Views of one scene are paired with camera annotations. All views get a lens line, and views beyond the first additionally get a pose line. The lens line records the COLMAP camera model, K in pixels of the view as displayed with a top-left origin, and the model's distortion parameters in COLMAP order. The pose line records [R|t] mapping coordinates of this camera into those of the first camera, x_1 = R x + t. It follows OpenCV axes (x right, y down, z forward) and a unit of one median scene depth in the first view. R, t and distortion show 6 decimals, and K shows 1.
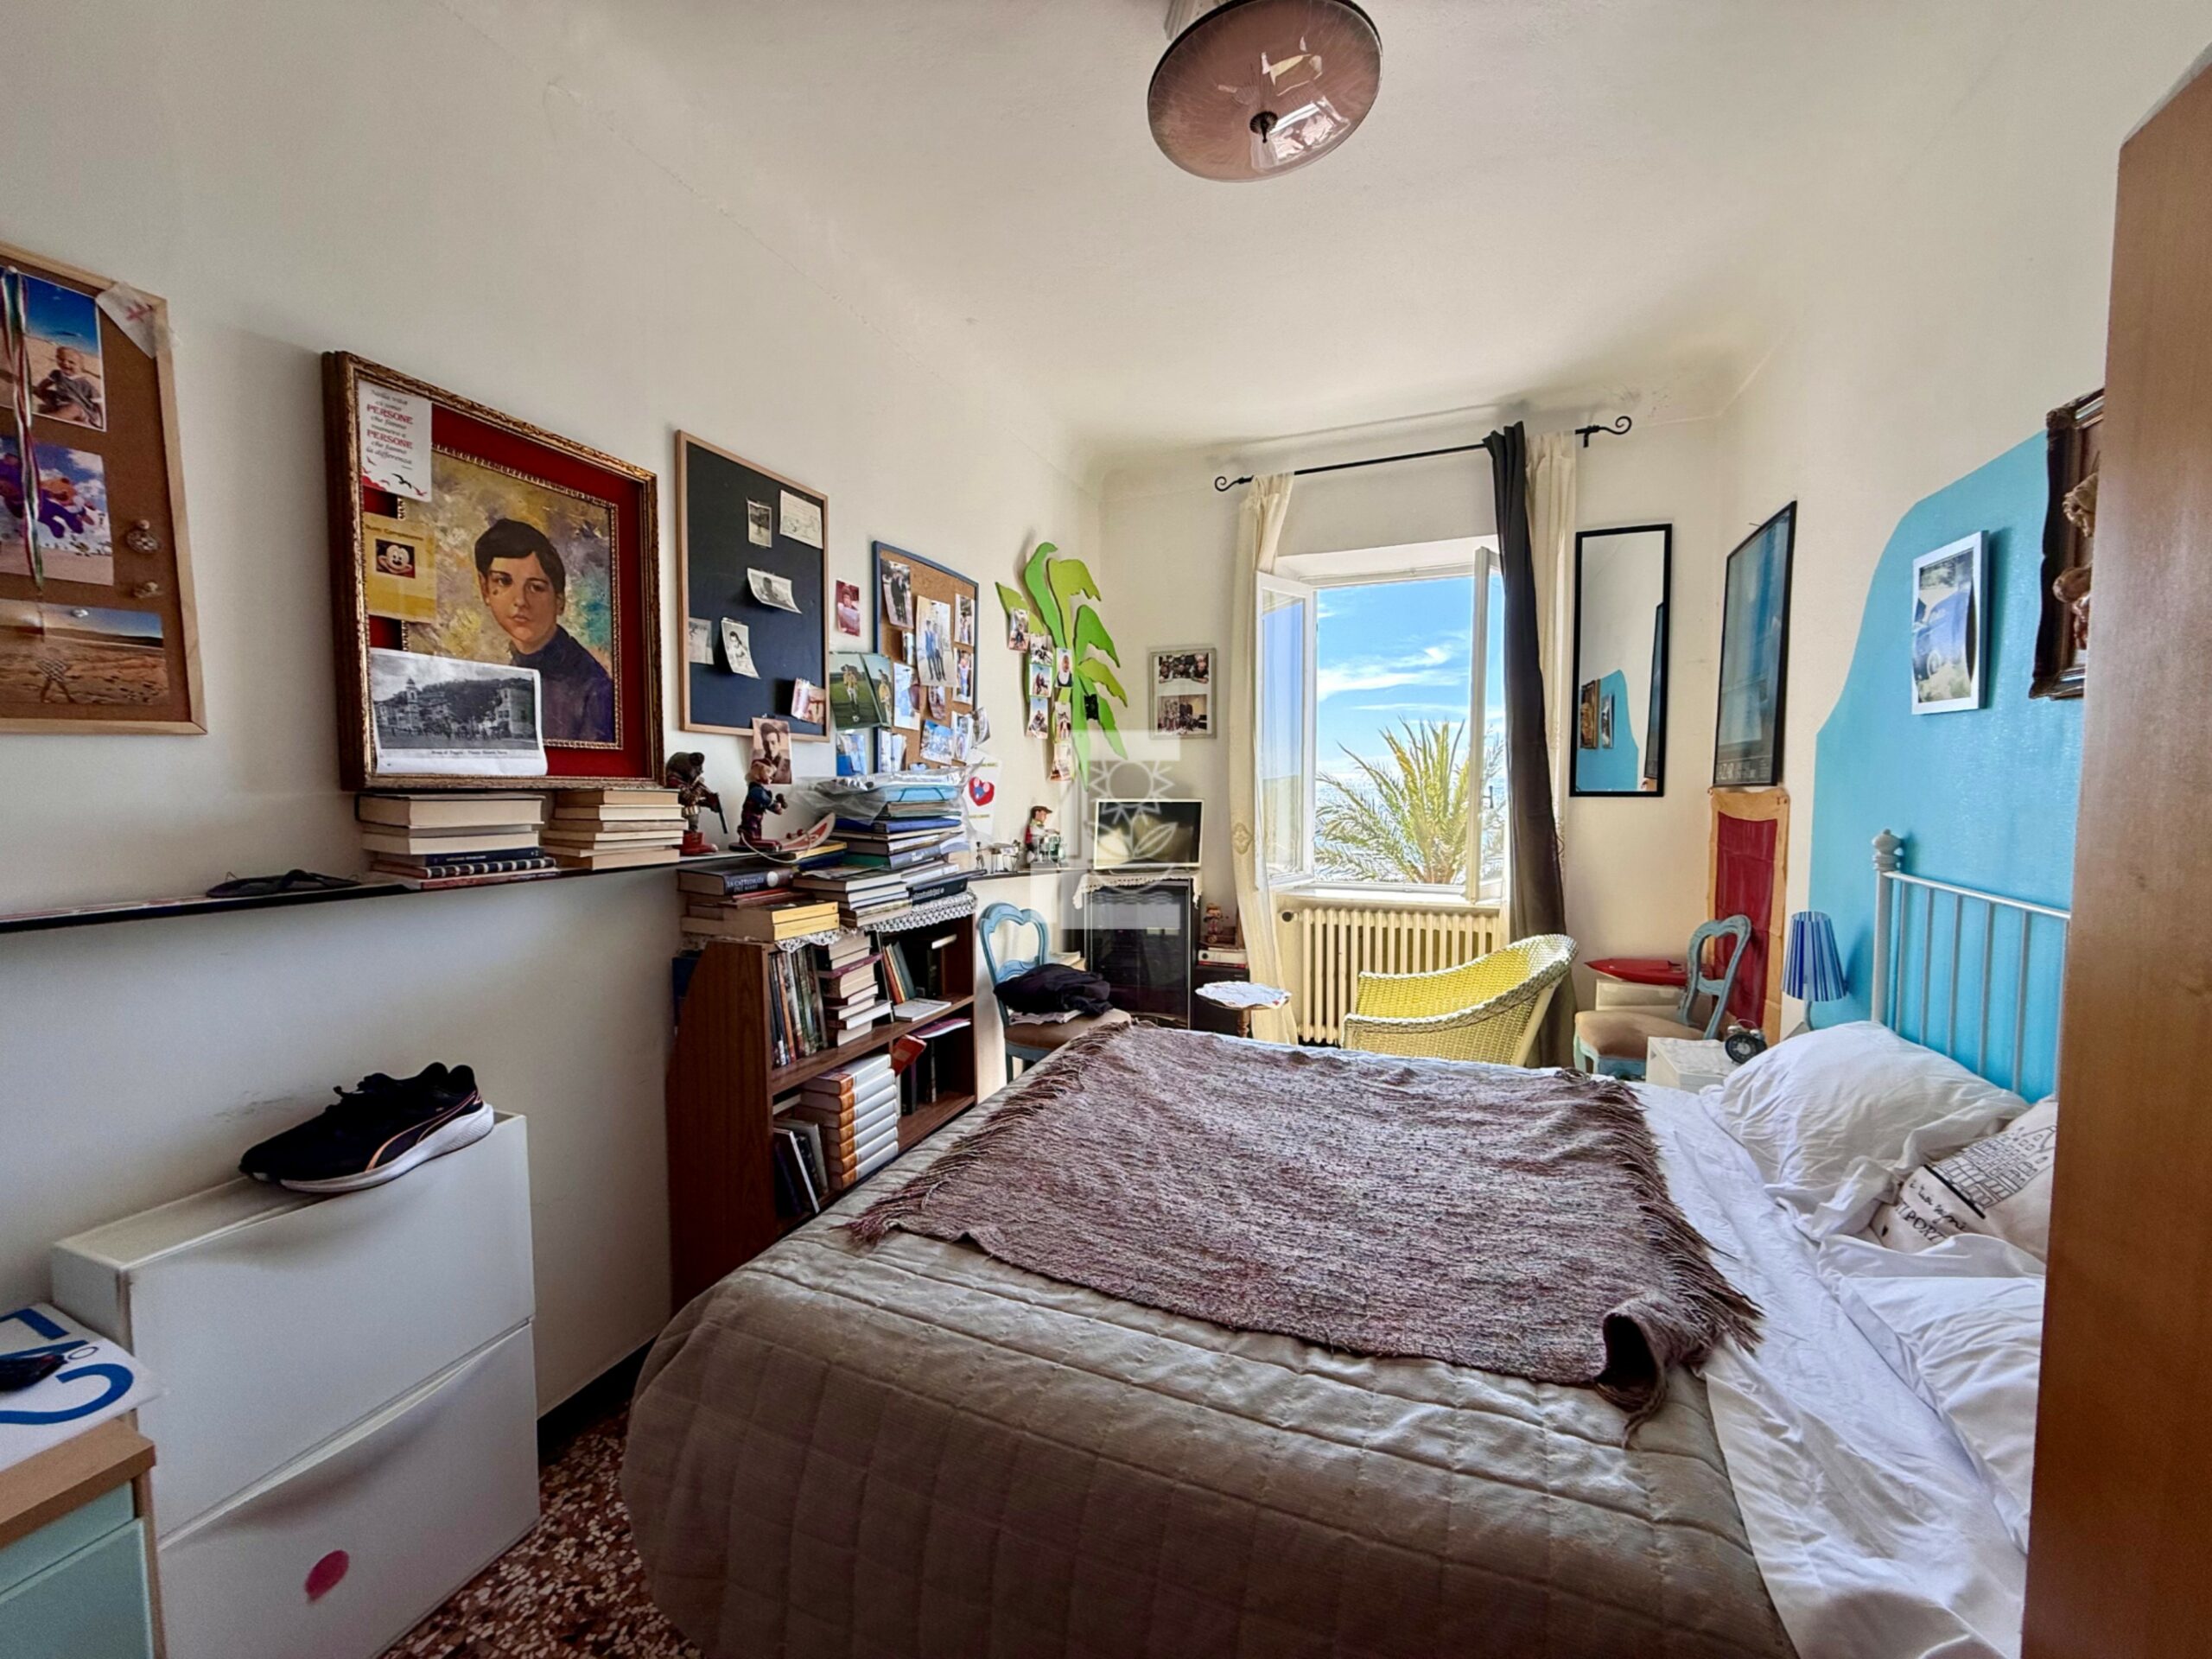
lens RADIAL K [[877.6, 0, 1099.6], [0, 877.6, 827.8], [0, 0, 1]] dist [-0.000596, -0.000180]
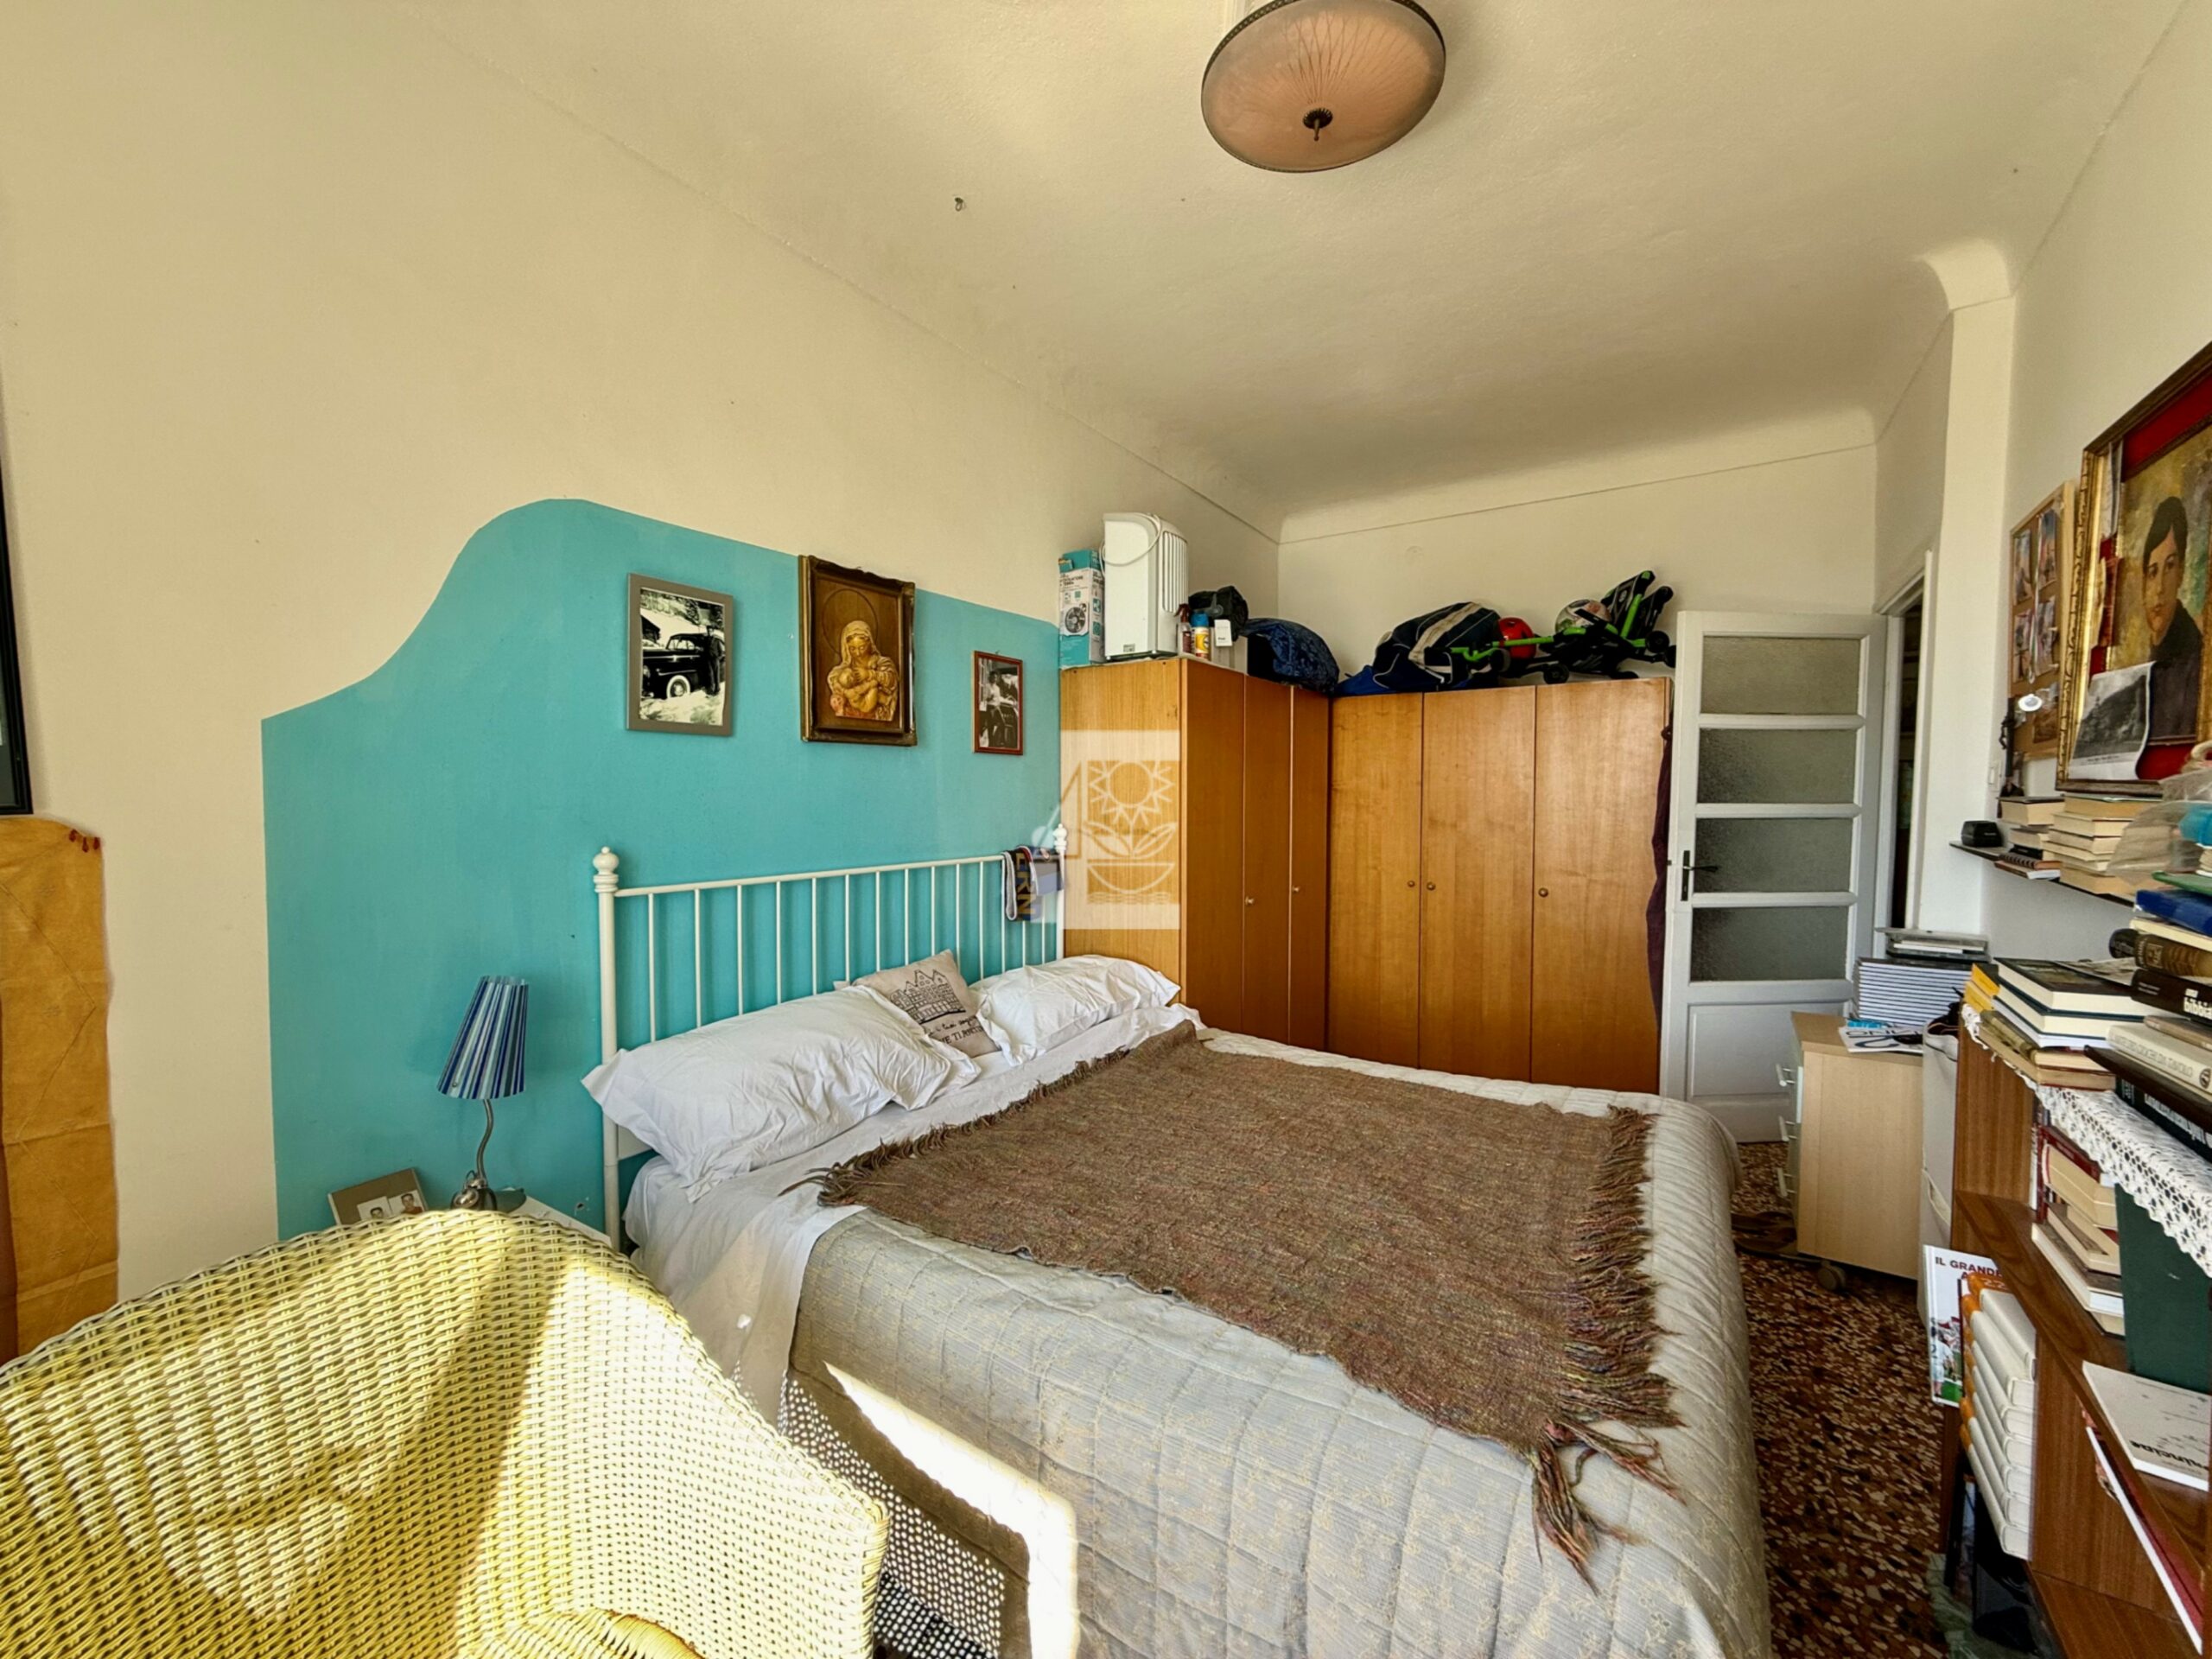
lens RADIAL K [[875.1, 0, 1102.9], [0, 875.1, 826.5], [0, 0, 1]] dist [0.000377, -0.000426]
pose [[-0.977987, -0.001881, 0.208656, 0.175980], [0.018730, 0.995131, 0.096760, -0.095349], [-0.207822, 0.098538, -0.973191, 1.702786]]
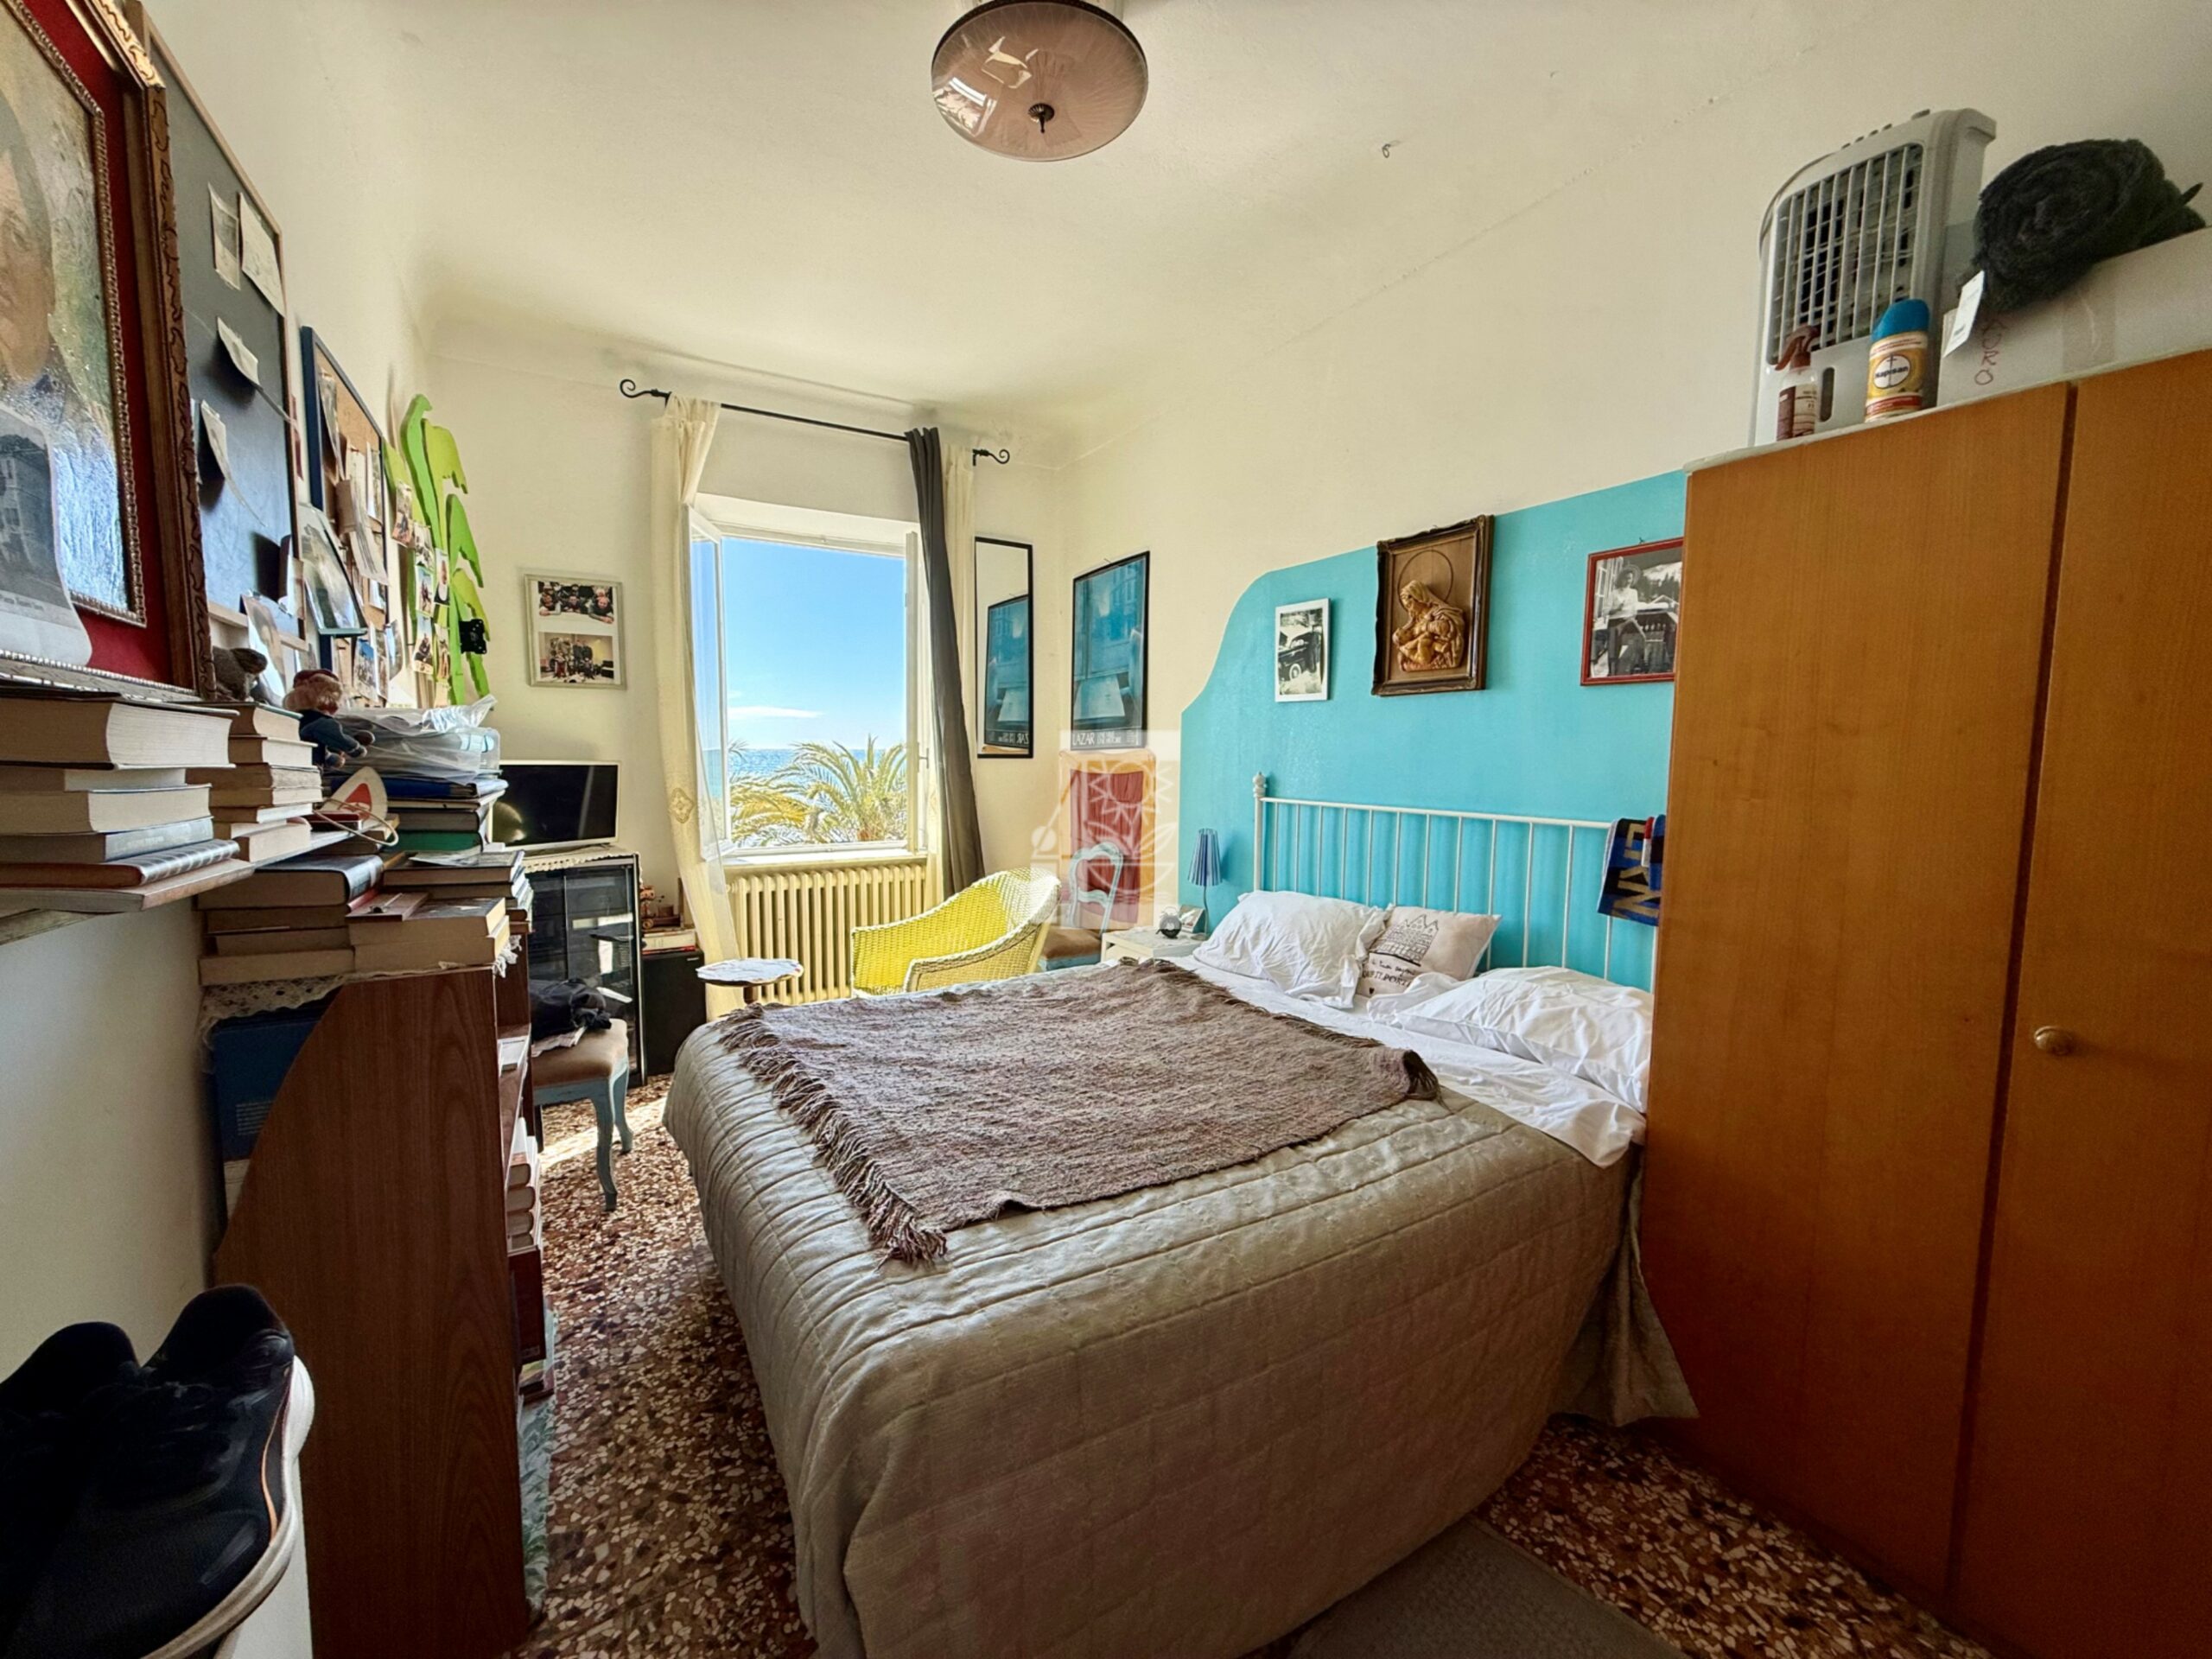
lens RADIAL K [[877.6, 0, 1099.6], [0, 877.6, 827.8], [0, 0, 1]] dist [-0.000596, -0.000180]
pose [[0.599373, -0.058997, 0.798293, -0.555606], [0.037135, 0.998256, 0.045894, 0.018431], [-0.799608, 0.002137, 0.600519, 0.246777]]
